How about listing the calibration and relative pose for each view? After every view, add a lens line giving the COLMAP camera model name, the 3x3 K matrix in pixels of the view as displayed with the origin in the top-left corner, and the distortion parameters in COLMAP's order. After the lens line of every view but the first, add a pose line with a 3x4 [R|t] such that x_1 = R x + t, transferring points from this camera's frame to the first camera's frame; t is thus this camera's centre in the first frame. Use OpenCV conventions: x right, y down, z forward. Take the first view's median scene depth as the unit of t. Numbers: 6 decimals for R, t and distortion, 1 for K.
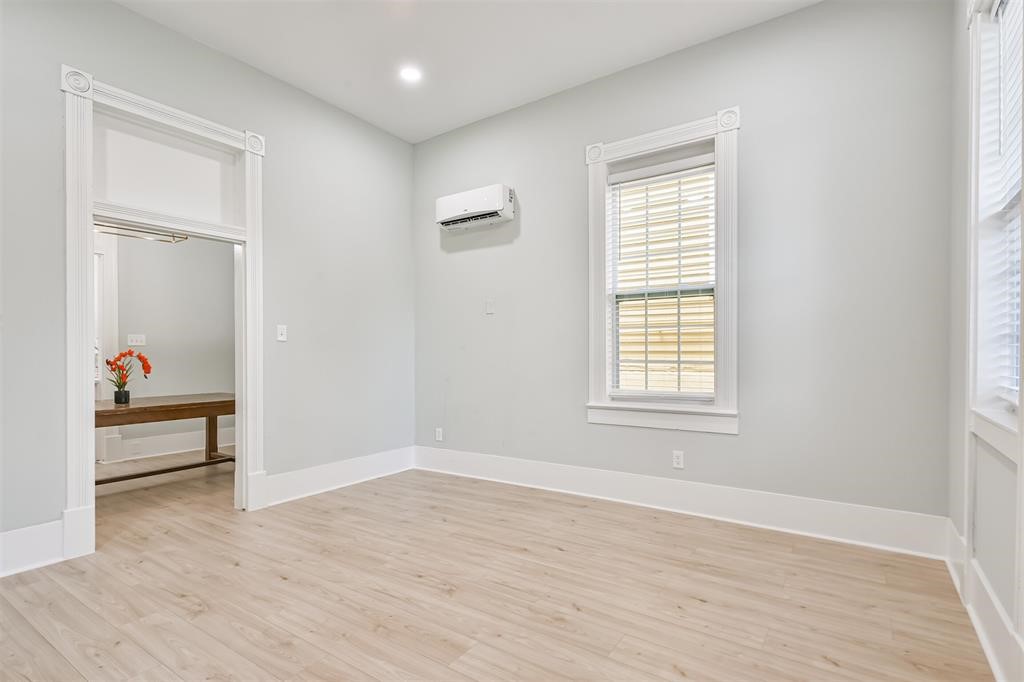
lens RADIAL K [[505.4, 0, 510.6], [0, 505.4, 348.6], [0, 0, 1]] dist [0.019013, -0.011220]
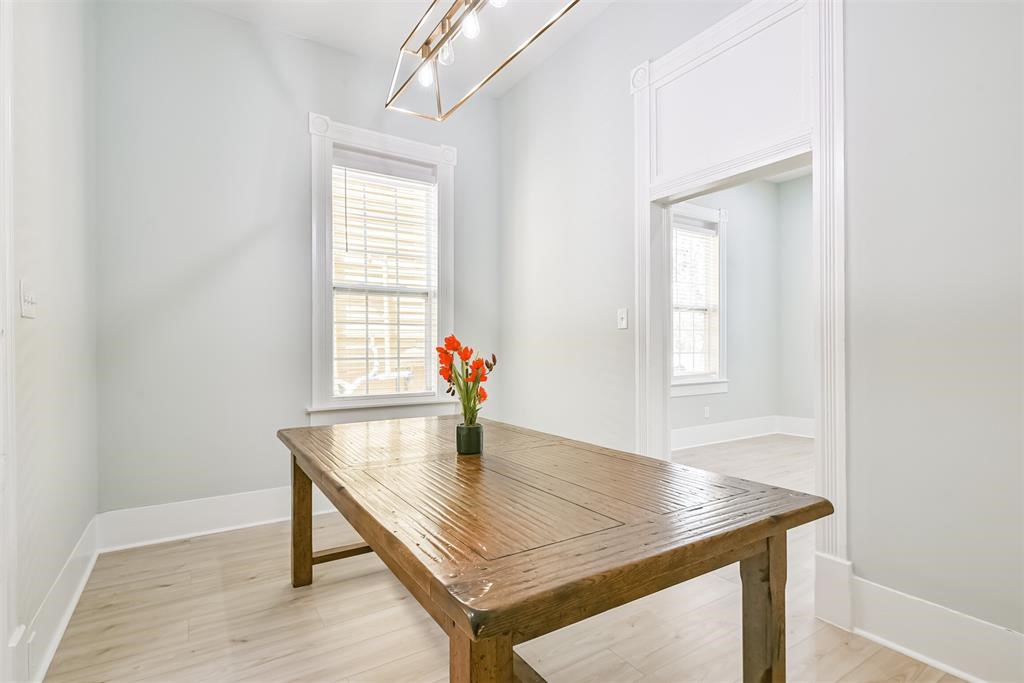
lens RADIAL K [[493.9, 0, 510.4], [0, 493.9, 346.9], [0, 0, 1]] dist [0.000110, 0.000049]
pose [[0.387378, 0.007491, 0.921890, -0.082500], [-0.004582, 0.999970, -0.006200, 0.001387], [-0.921909, -0.001822, 0.387401, 0.058717]]
